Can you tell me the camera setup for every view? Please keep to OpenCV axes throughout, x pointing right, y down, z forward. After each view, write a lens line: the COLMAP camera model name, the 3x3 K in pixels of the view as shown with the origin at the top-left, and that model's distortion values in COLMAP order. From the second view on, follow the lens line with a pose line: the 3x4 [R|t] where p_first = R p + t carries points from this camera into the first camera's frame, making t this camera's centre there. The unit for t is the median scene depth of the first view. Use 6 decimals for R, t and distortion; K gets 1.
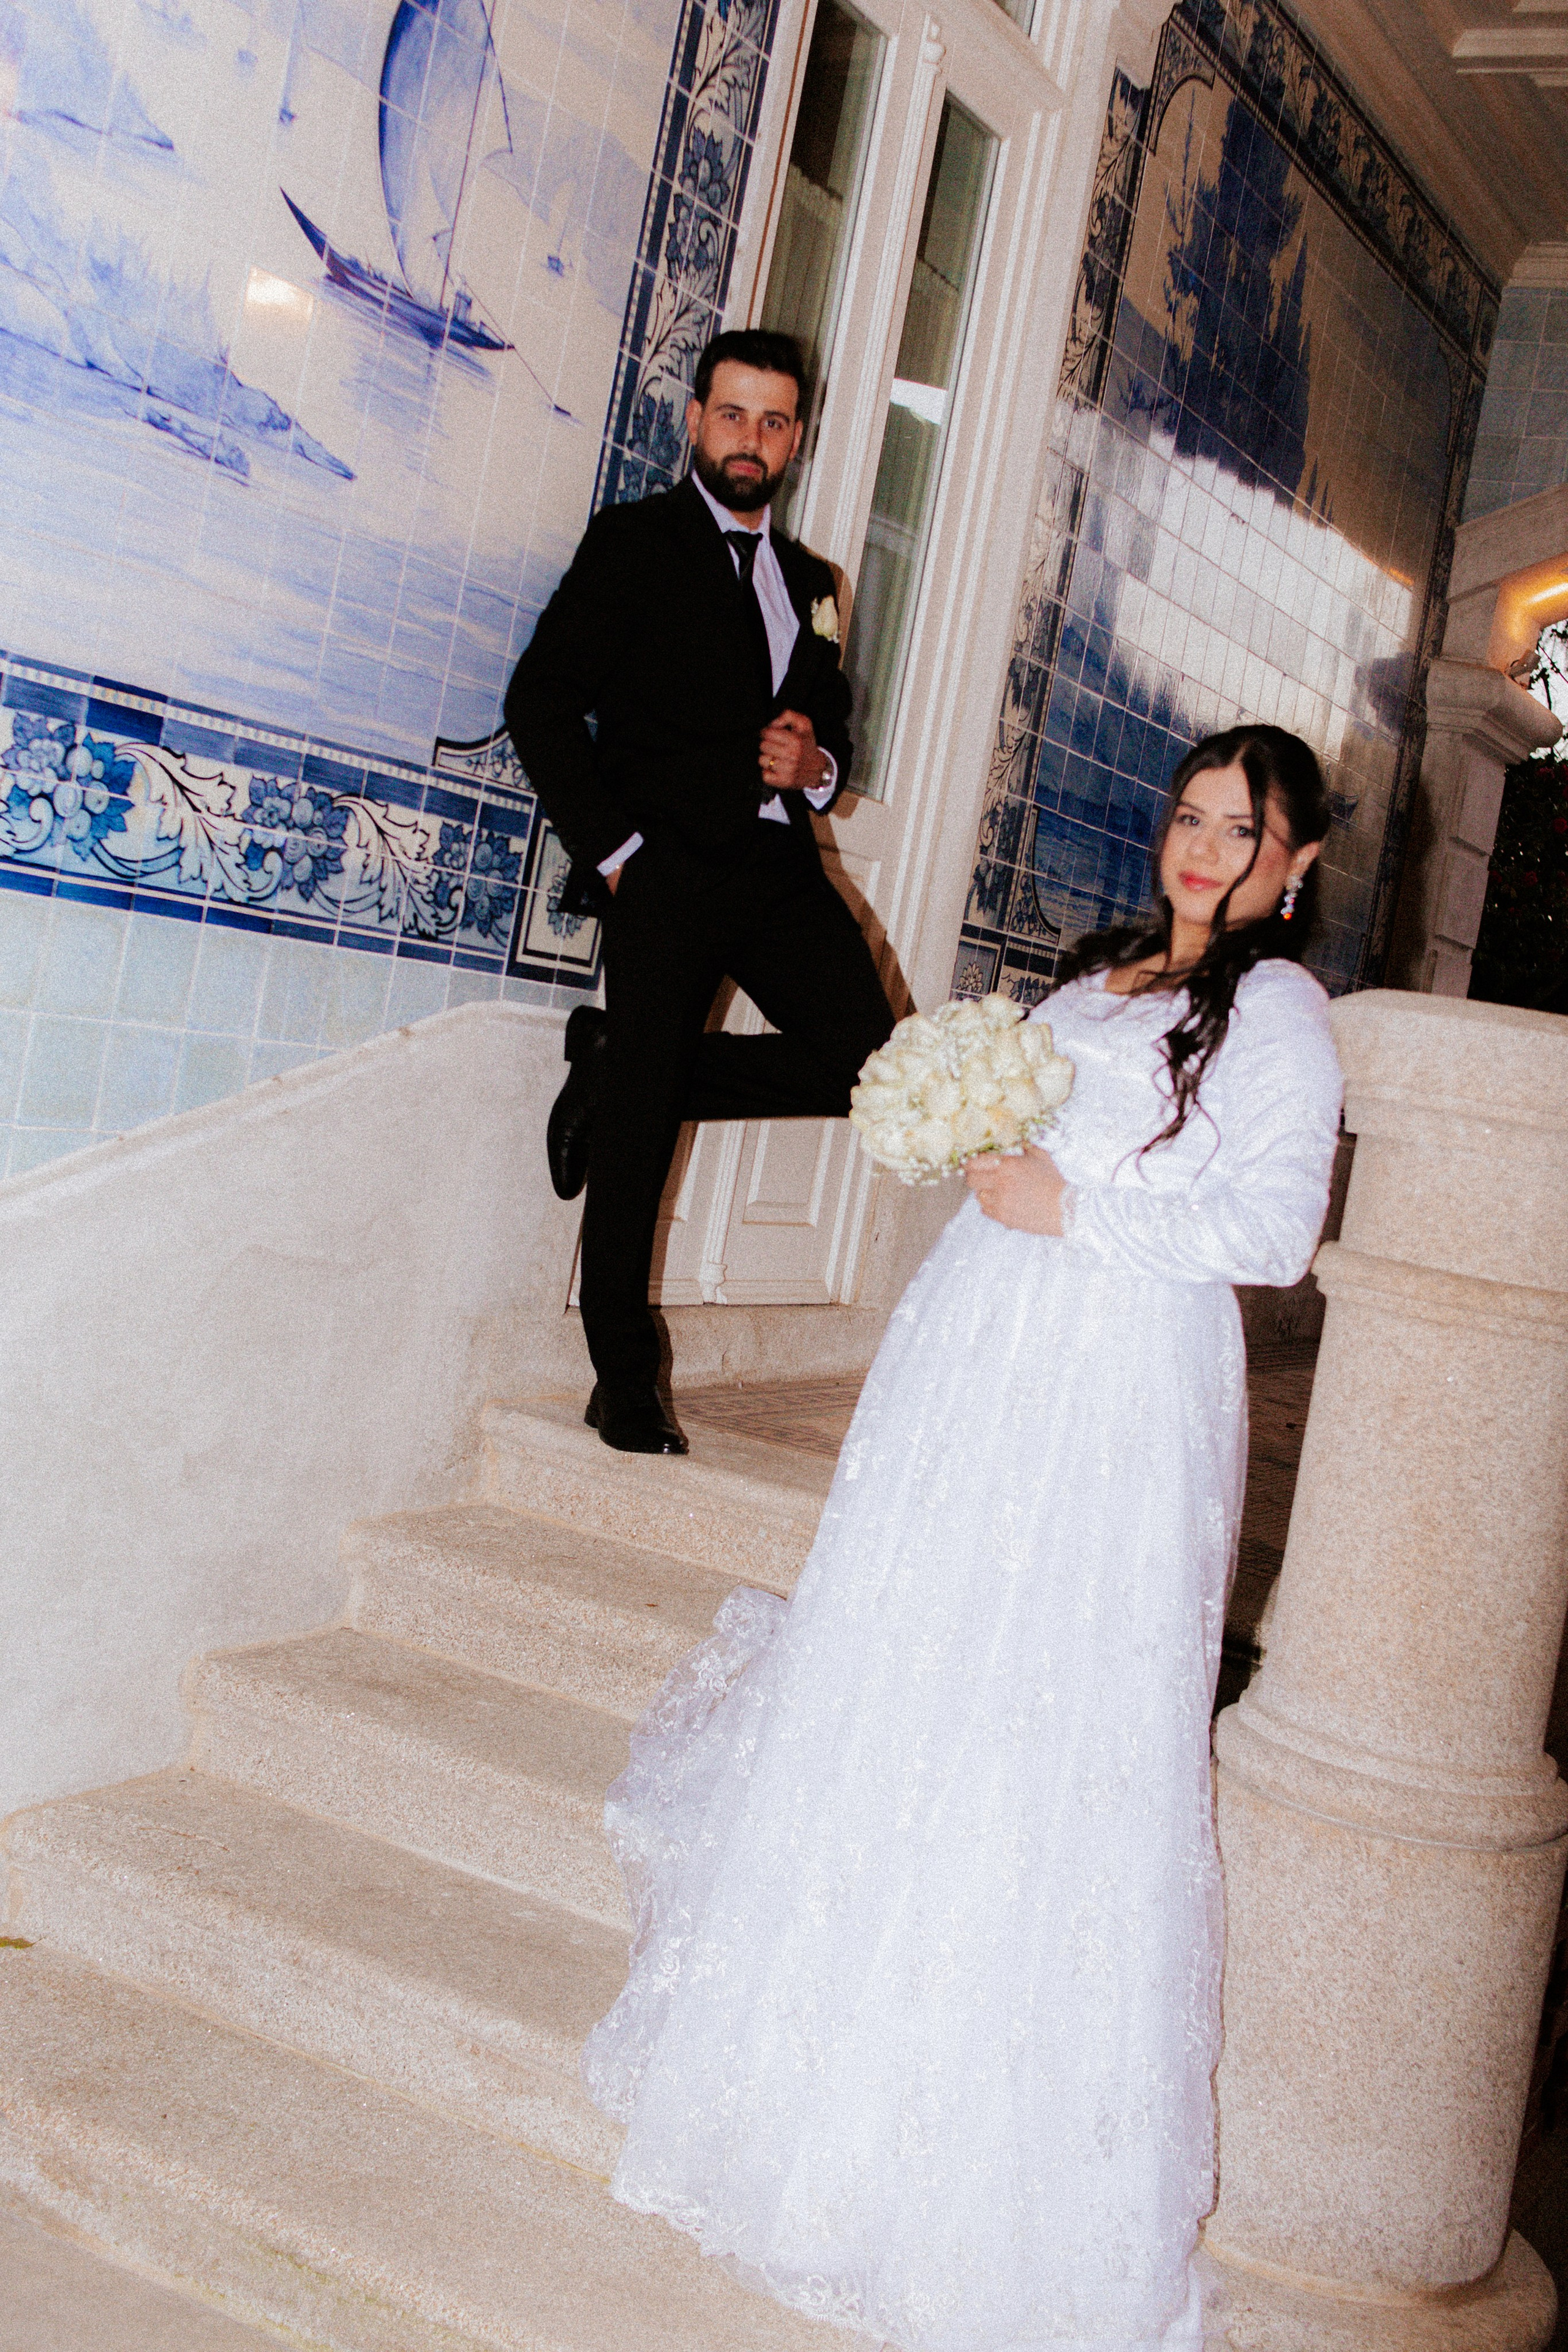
lens RADIAL K [[2788.6, 0, 806.8], [0, 2788.6, 1015.5], [0, 0, 1]] dist [-0.007150, 0.011988]
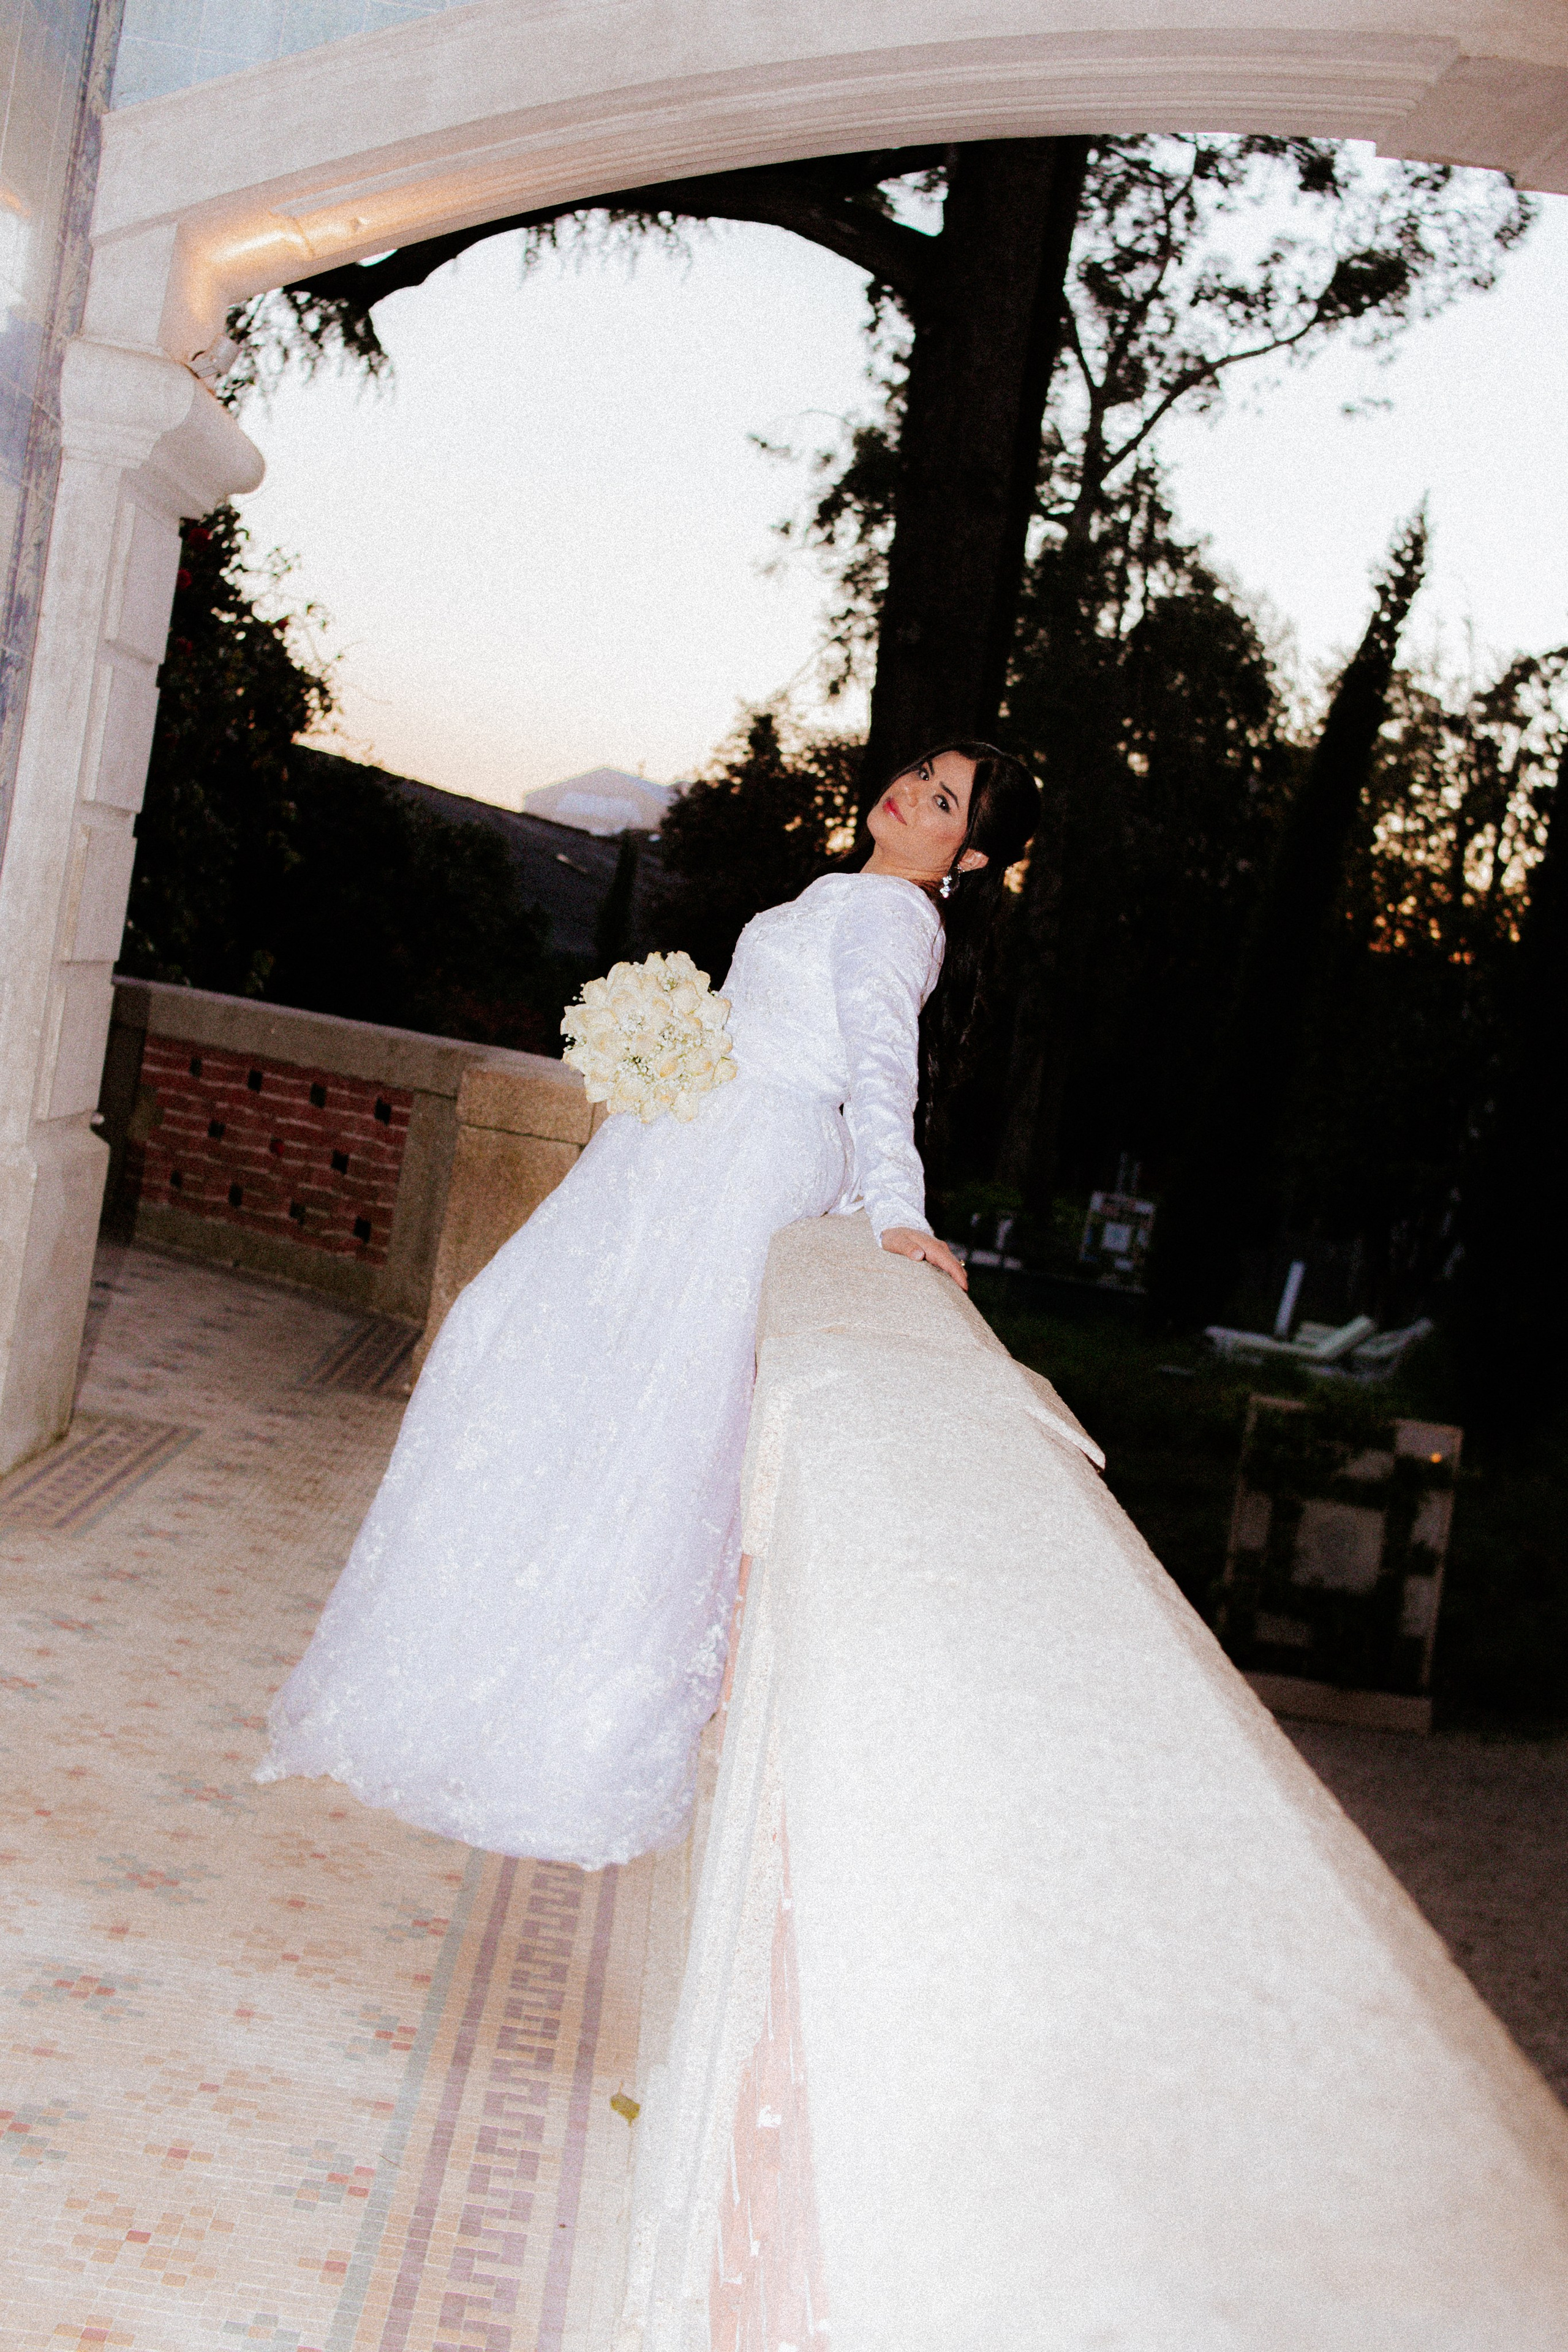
lens RADIAL K [[2788.6, 0, 806.8], [0, 2788.6, 1015.5], [0, 0, 1]] dist [-0.007150, 0.011988]
pose [[0.870665, -0.047938, 0.489534, 0.118338], [-0.002204, 0.994849, 0.101342, -0.083755], [-0.491871, -0.089314, 0.866075, 0.738136]]
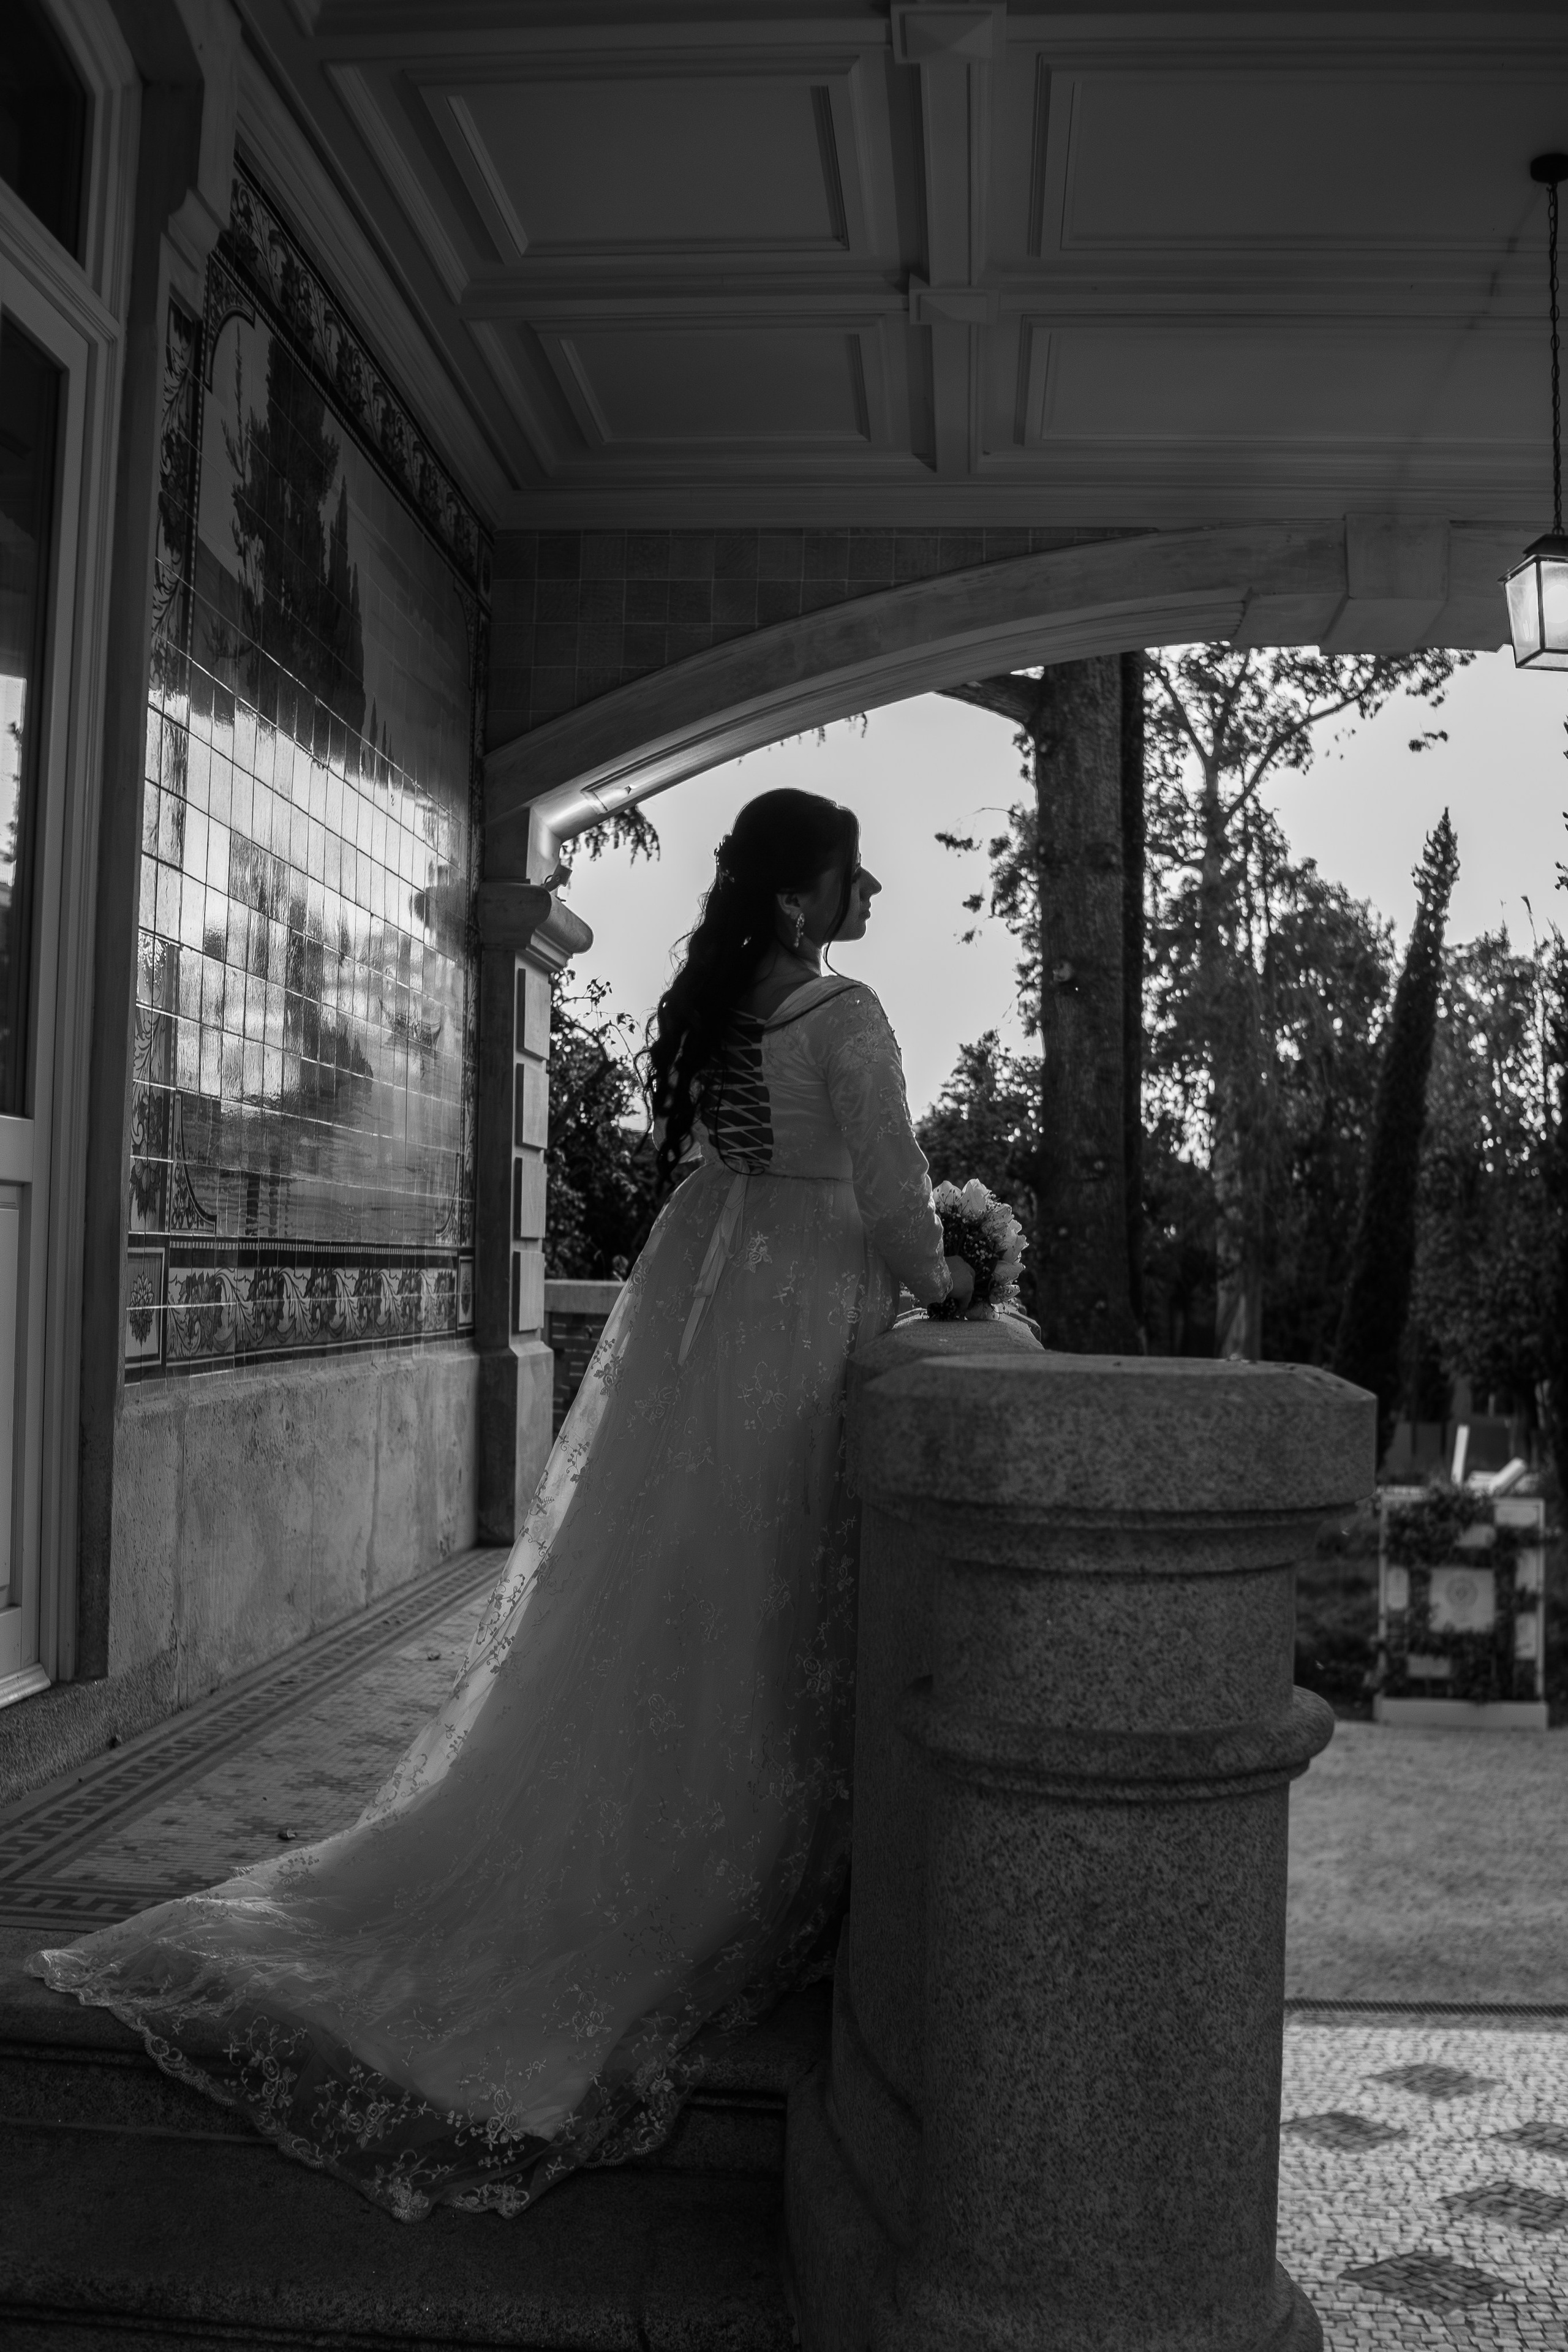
lens RADIAL K [[2322.2, 0, 789.4], [0, 2322.2, 1161.5], [0, 0, 1]] dist [-0.137981, 0.060450]
pose [[0.907619, -0.139803, 0.395831, -0.051461], [0.140518, 0.989700, 0.027350, -0.059725], [-0.395578, 0.030799, 0.917916, 0.304213]]
